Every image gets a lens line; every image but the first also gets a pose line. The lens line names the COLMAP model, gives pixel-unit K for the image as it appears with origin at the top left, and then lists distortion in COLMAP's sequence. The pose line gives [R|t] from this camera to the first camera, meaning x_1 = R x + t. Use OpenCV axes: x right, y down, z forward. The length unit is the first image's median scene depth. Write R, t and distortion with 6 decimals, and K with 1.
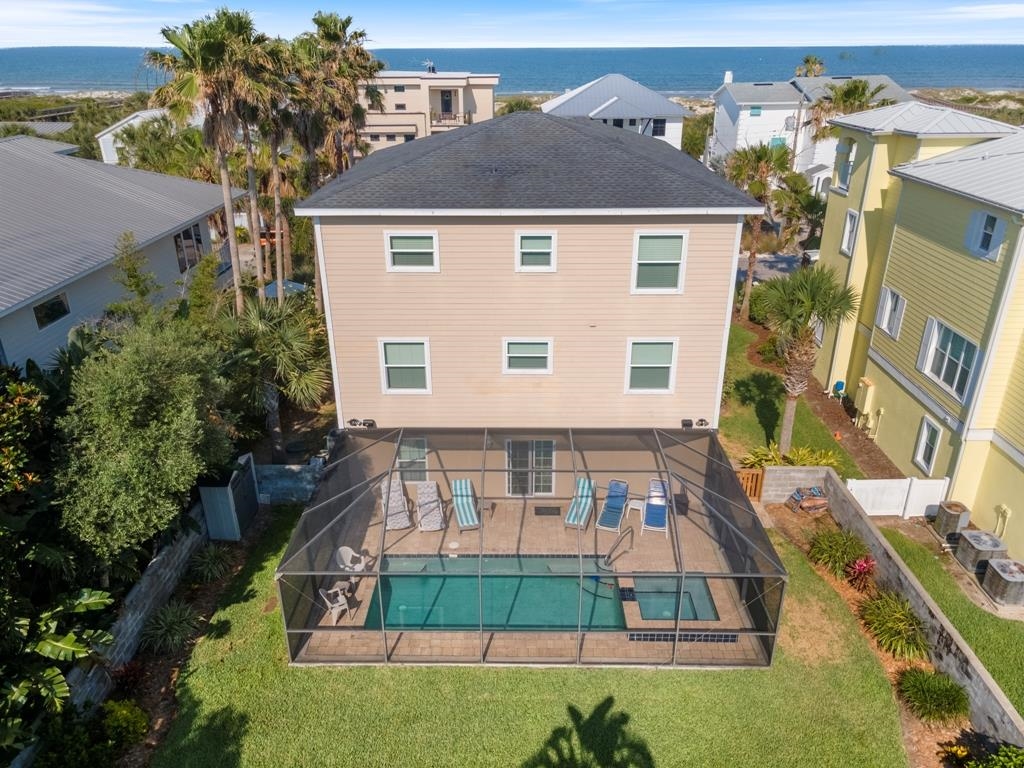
lens RADIAL K [[747.2, 0, 512.0], [0, 747.2, 384.0], [0, 0, 1]] dist [0.069735, -0.000724]
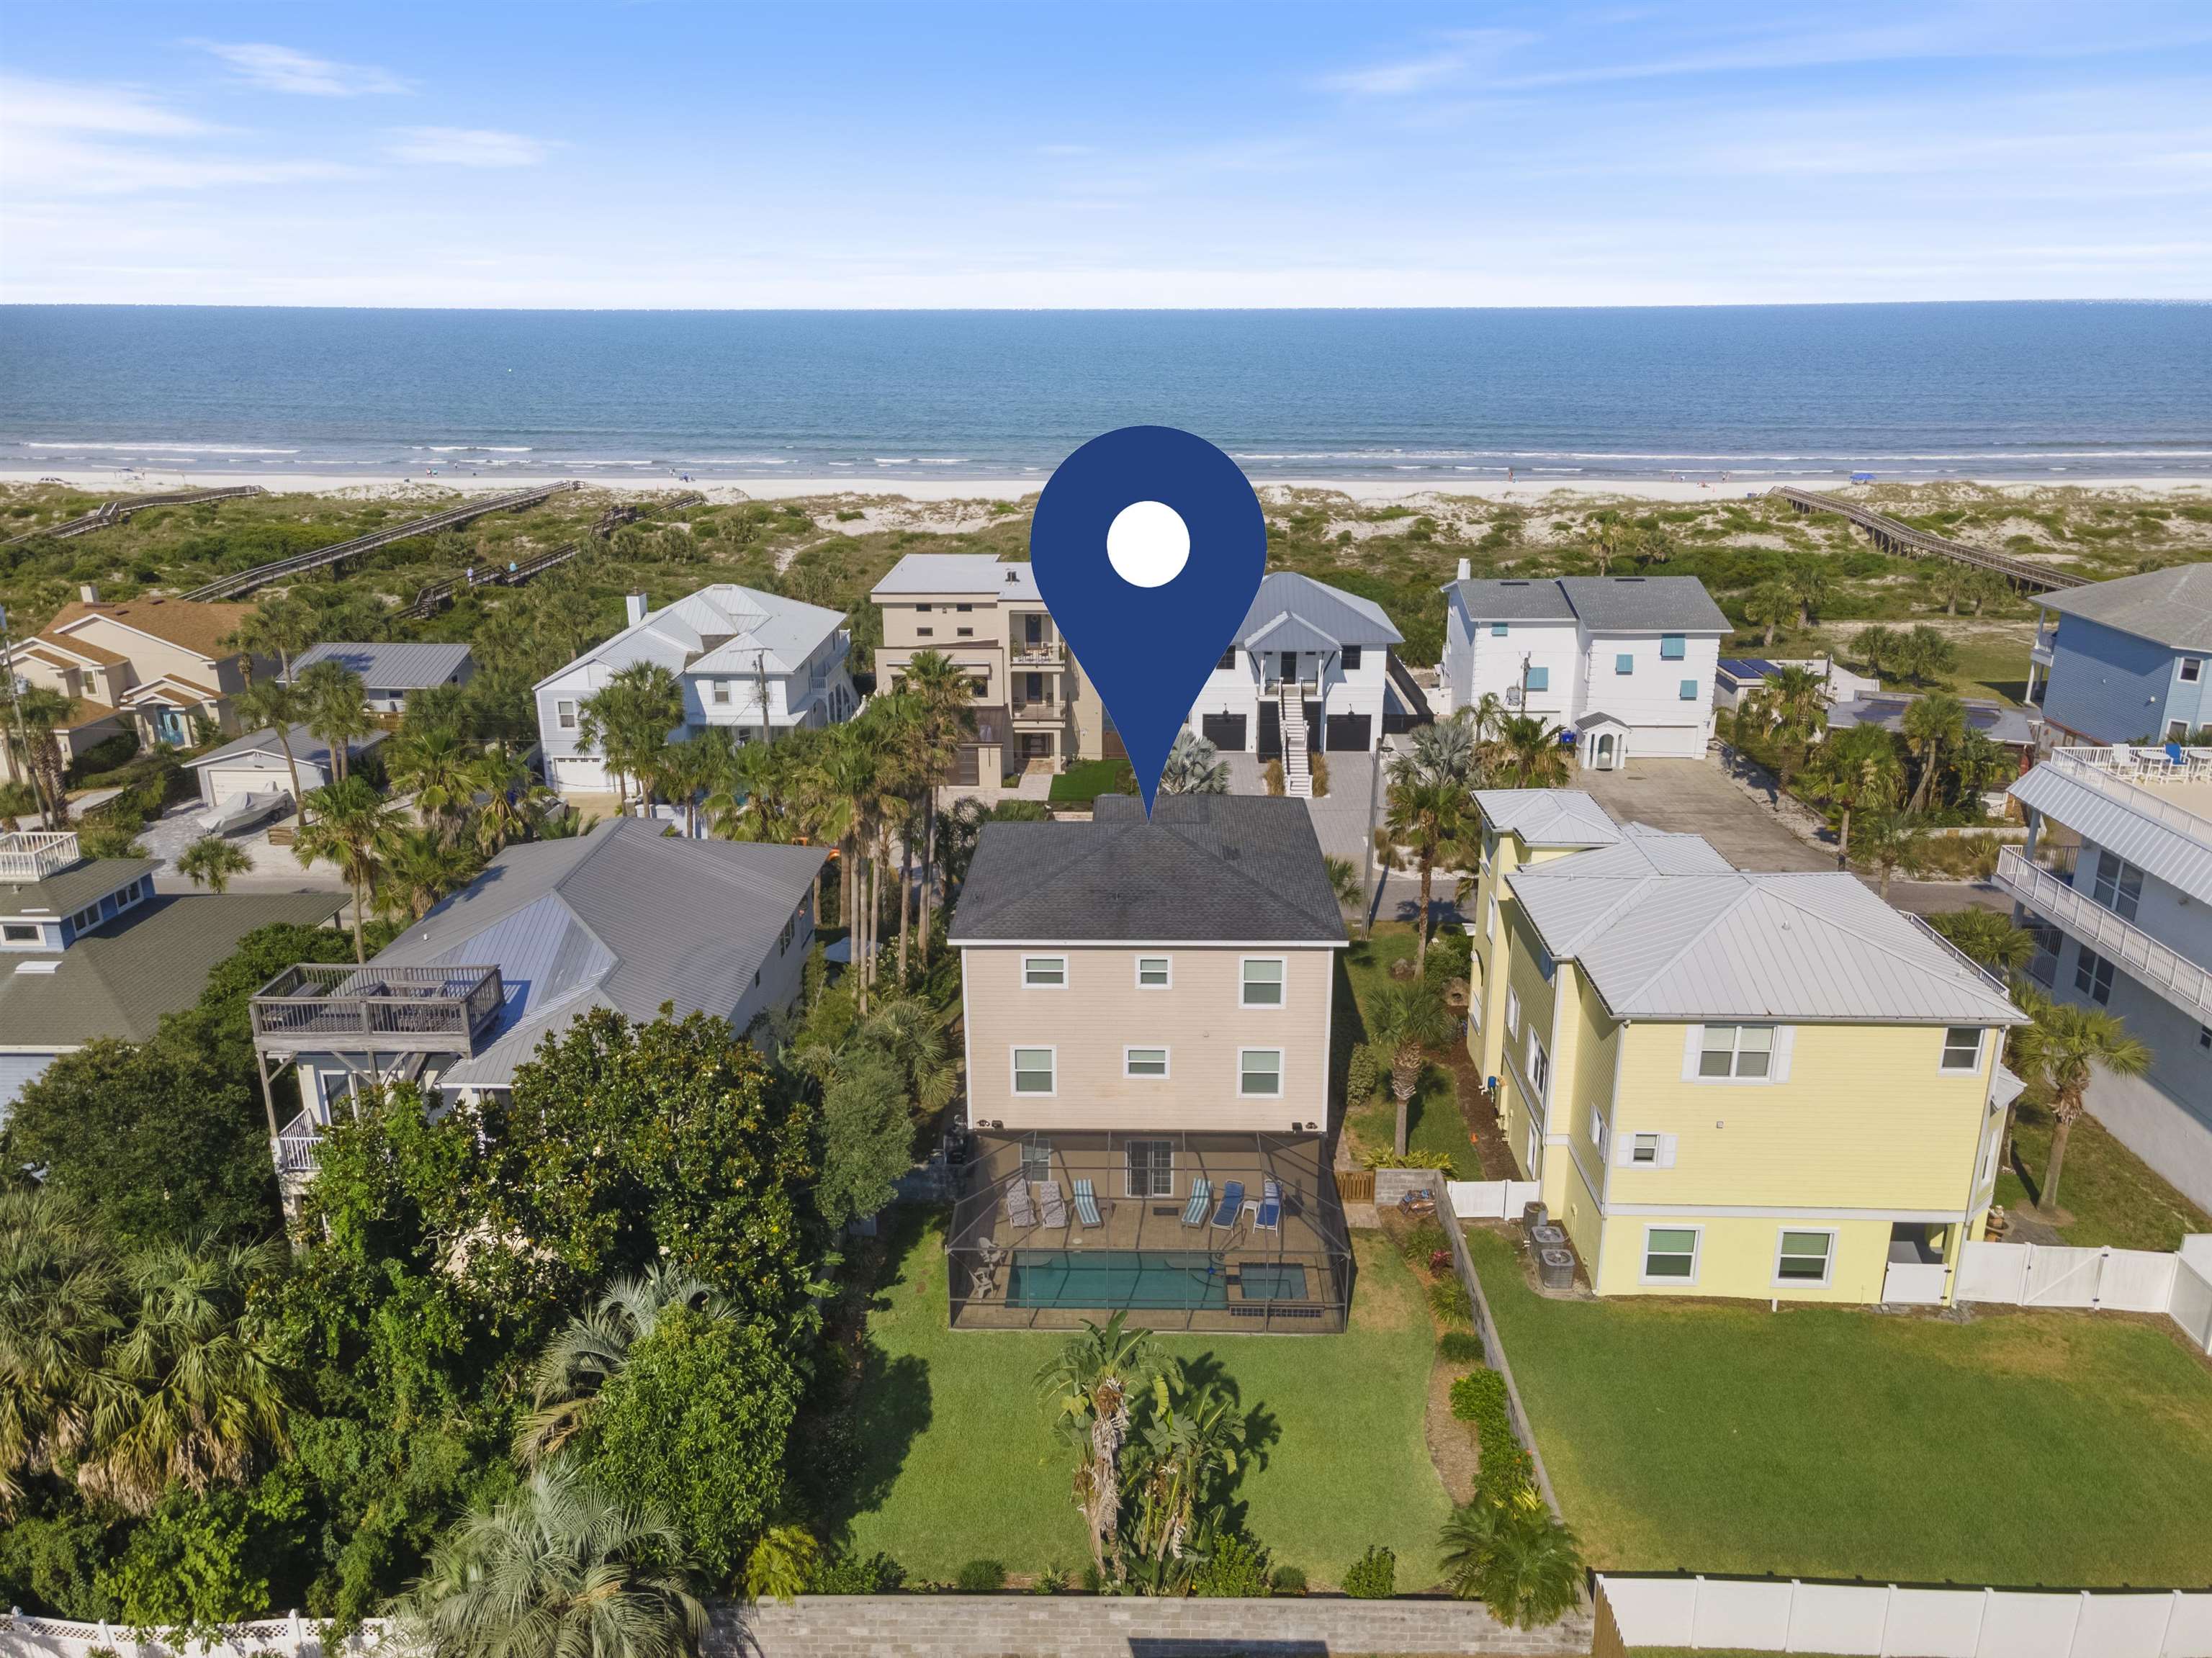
lens RADIAL K [[1613.9, 0, 1106.0], [0, 1613.9, 829.0], [0, 0, 1]] dist [0.069735, -0.000724]
pose [[0.999920, 0.004260, -0.011929, -0.011749], [-0.005511, 0.994256, -0.106885, -0.124104], [0.011405, 0.106942, 0.994200, -1.377442]]
